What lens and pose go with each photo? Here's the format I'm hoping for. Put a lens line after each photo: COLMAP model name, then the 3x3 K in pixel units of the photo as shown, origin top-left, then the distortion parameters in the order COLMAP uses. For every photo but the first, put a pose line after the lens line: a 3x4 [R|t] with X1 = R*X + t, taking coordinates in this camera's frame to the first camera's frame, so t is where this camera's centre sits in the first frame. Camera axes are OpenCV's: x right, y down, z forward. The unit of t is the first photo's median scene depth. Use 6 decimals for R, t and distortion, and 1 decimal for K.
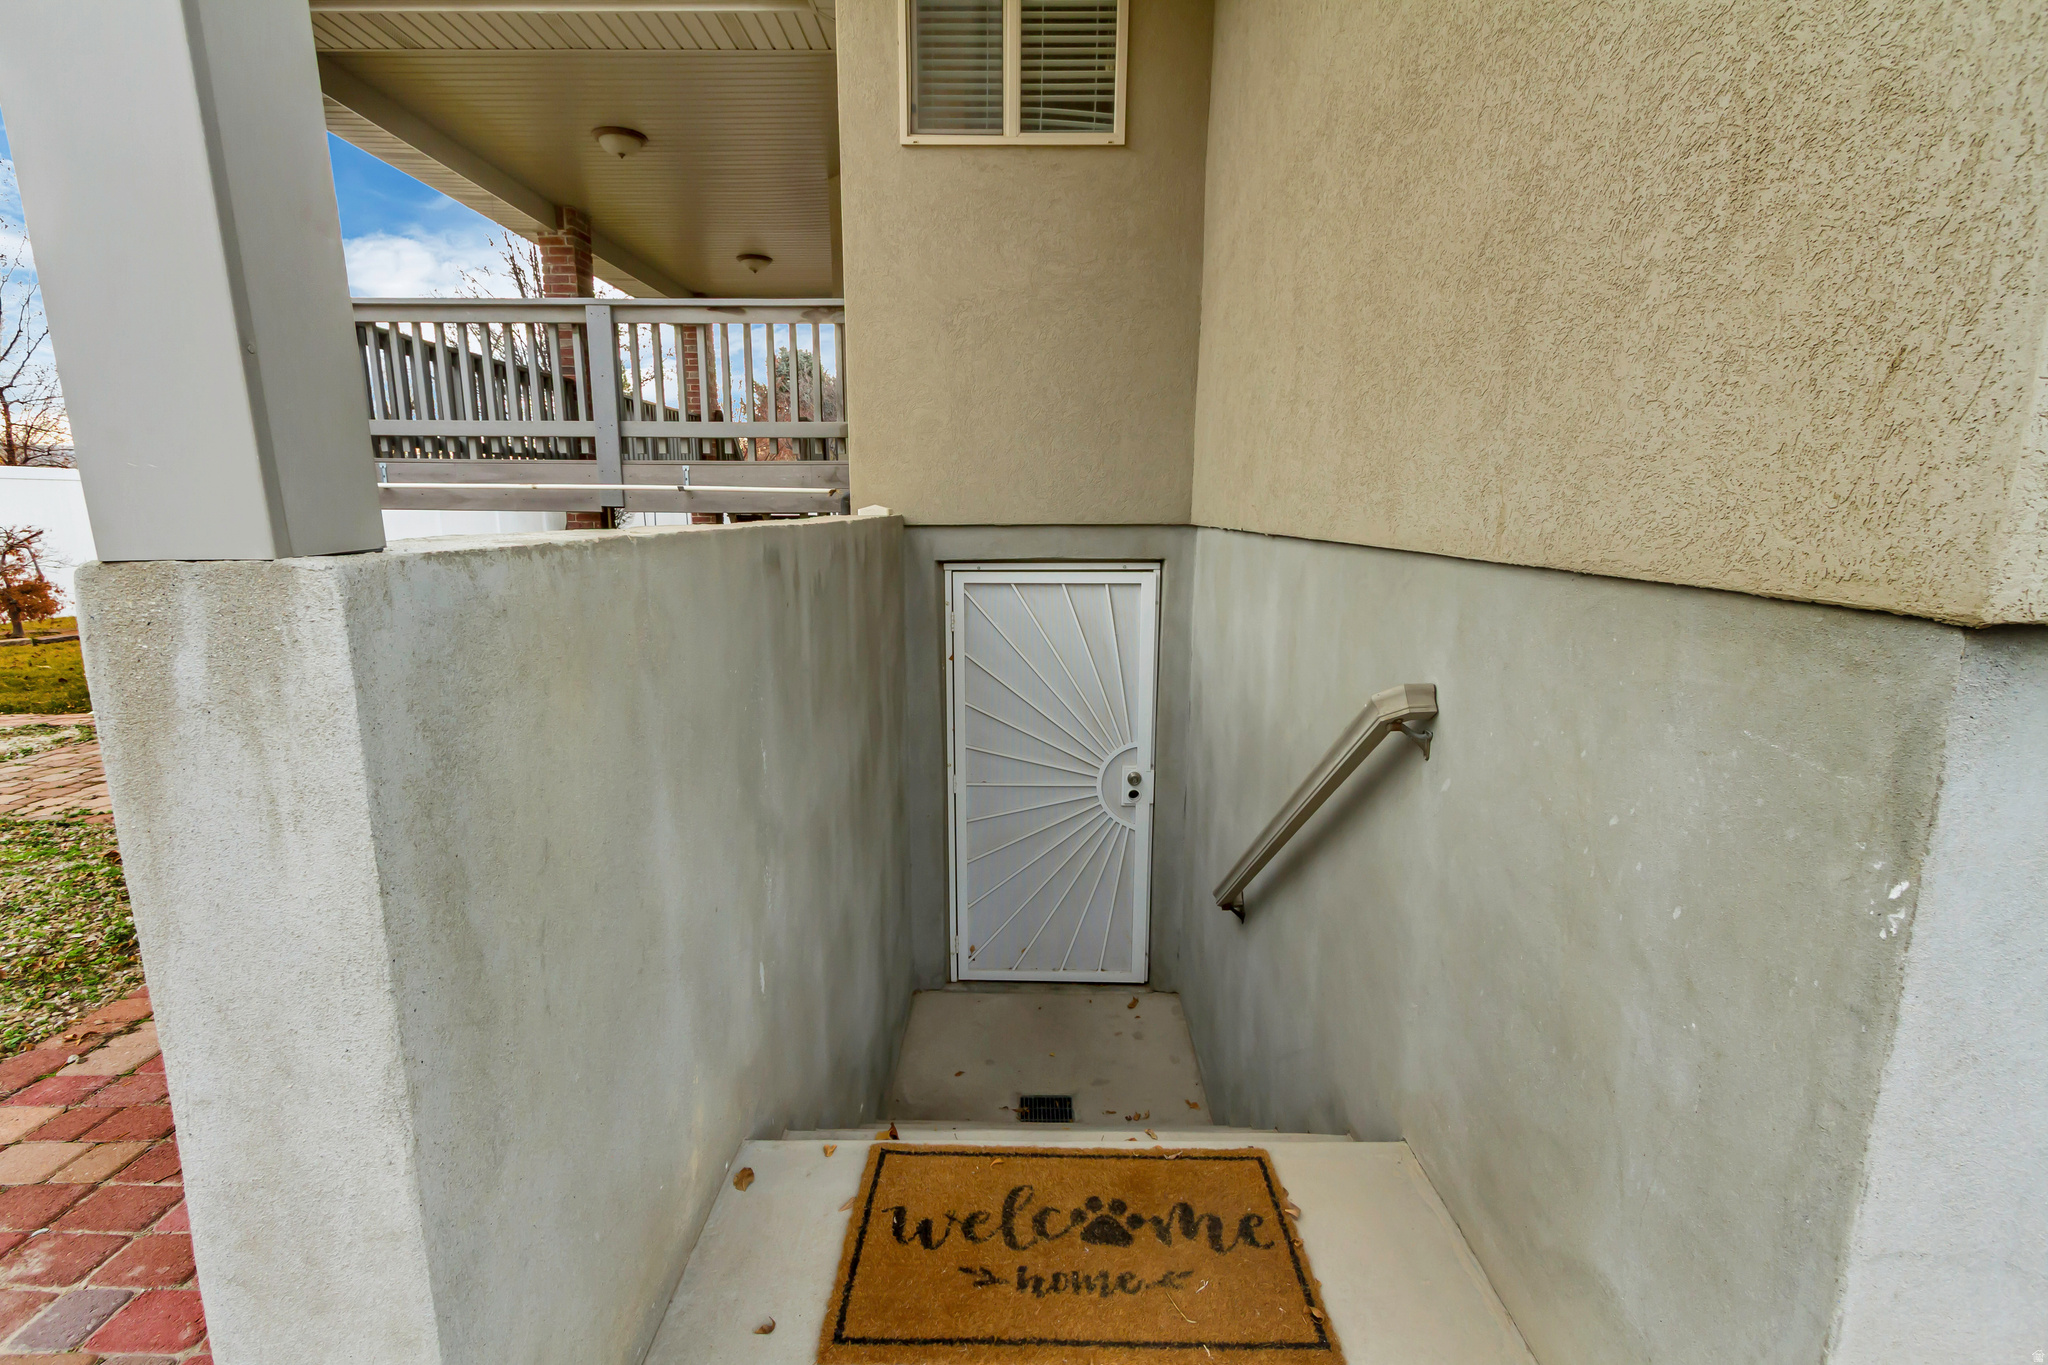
lens RADIAL K [[941.9, 0, 1020.3], [0, 941.9, 690.5], [0, 0, 1]] dist [0.003767, 0.001026]
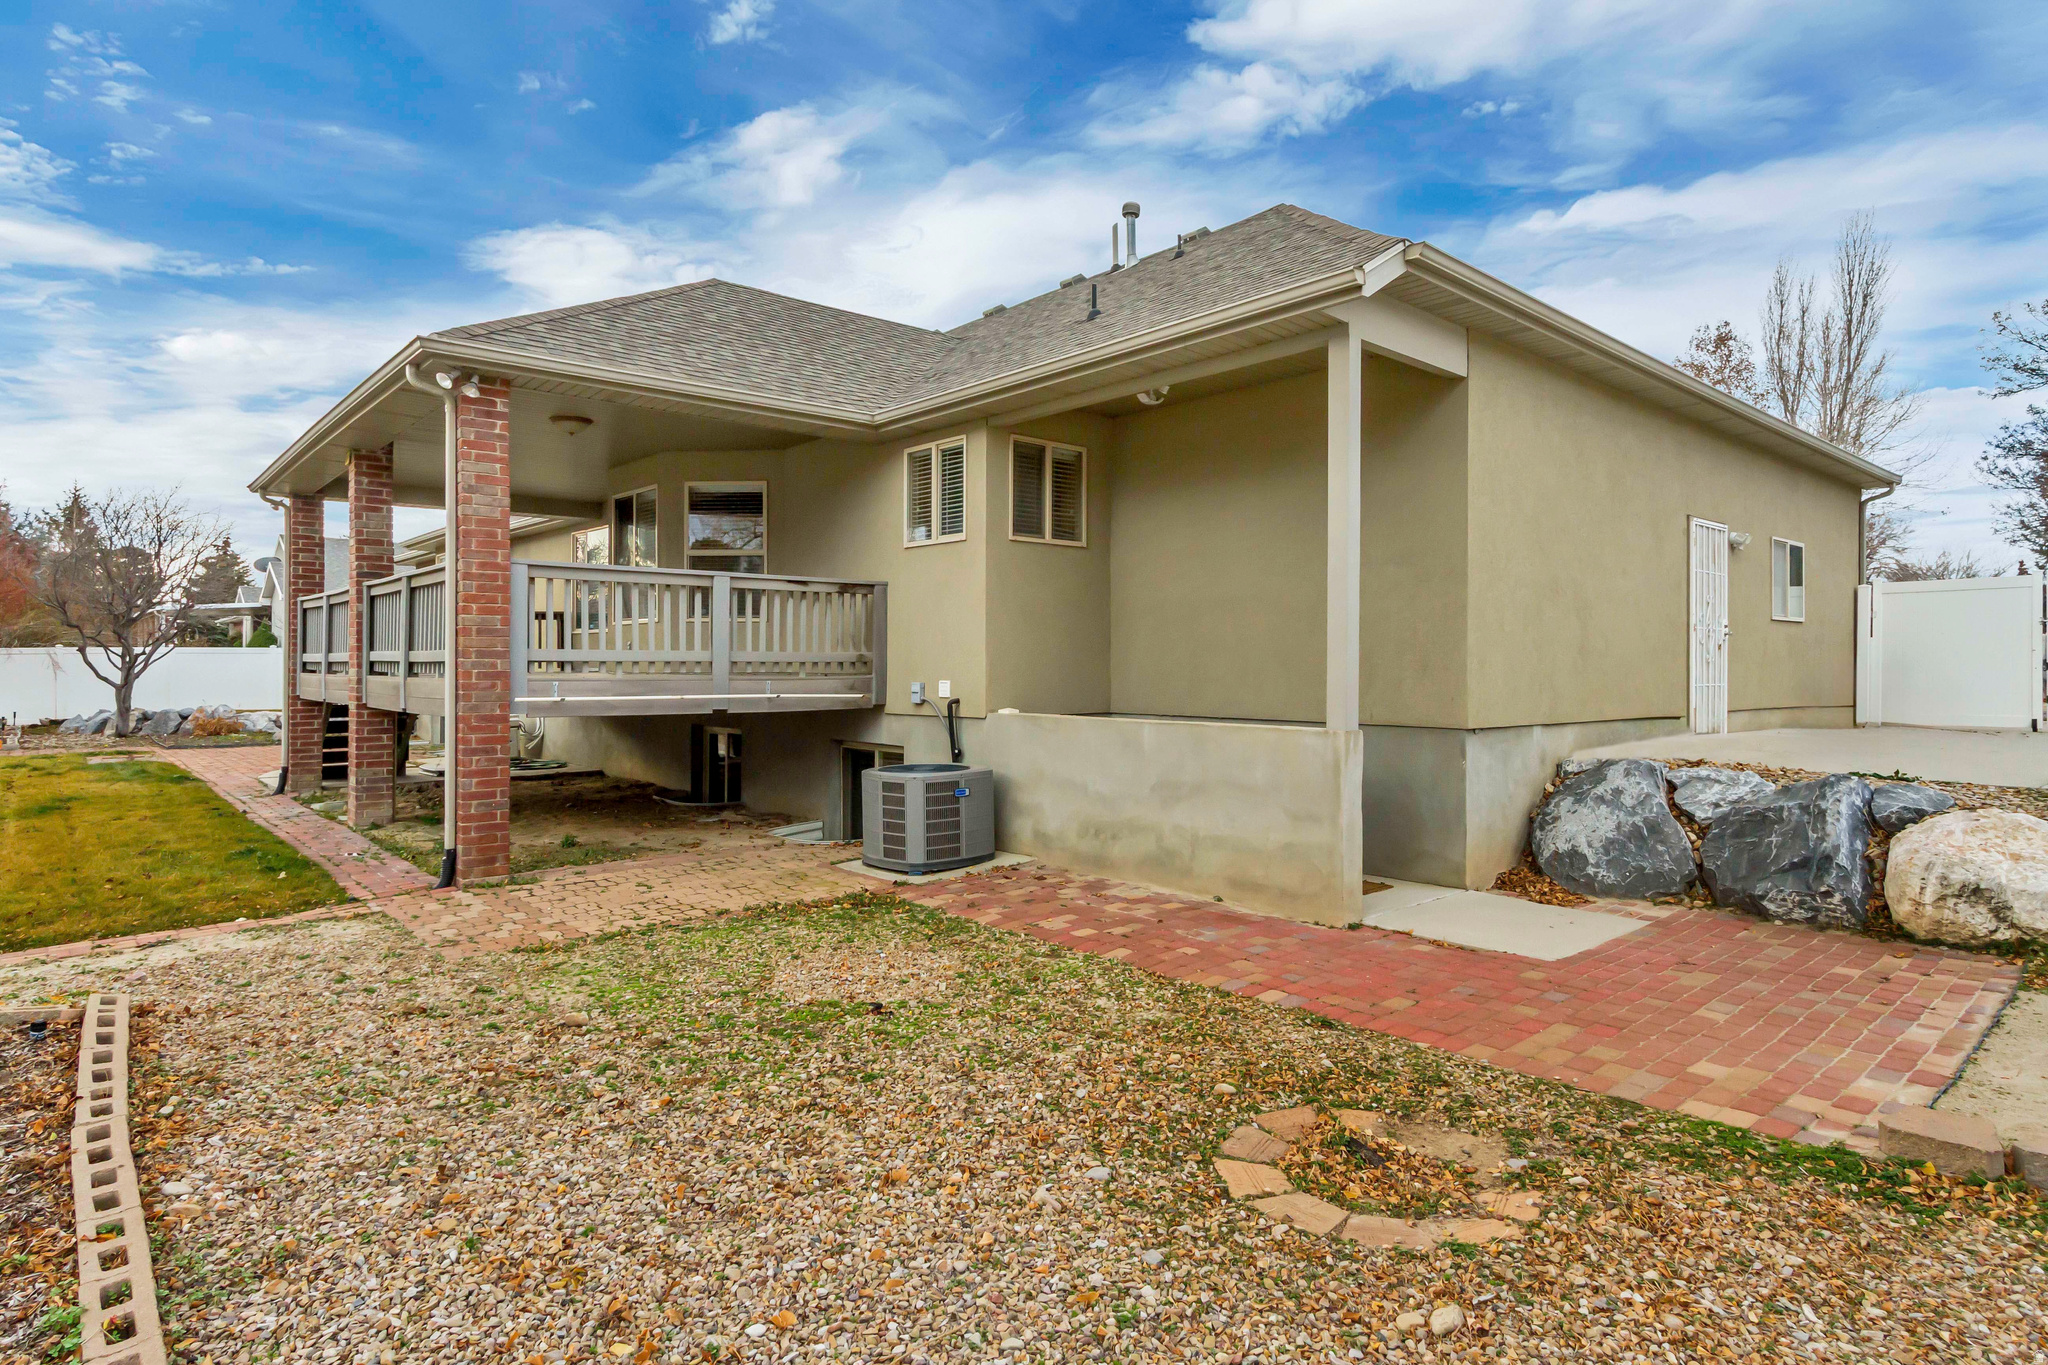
lens RADIAL K [[1118.8, 0, 1032.2], [0, 1118.8, 670.2], [0, 0, 1]] dist [0.005171, 0.000513]
pose [[0.737608, -0.004094, 0.675216, -1.773166], [0.132023, 0.981555, -0.138271, 0.059145], [-0.662196, 0.191134, 0.724544, -0.781772]]
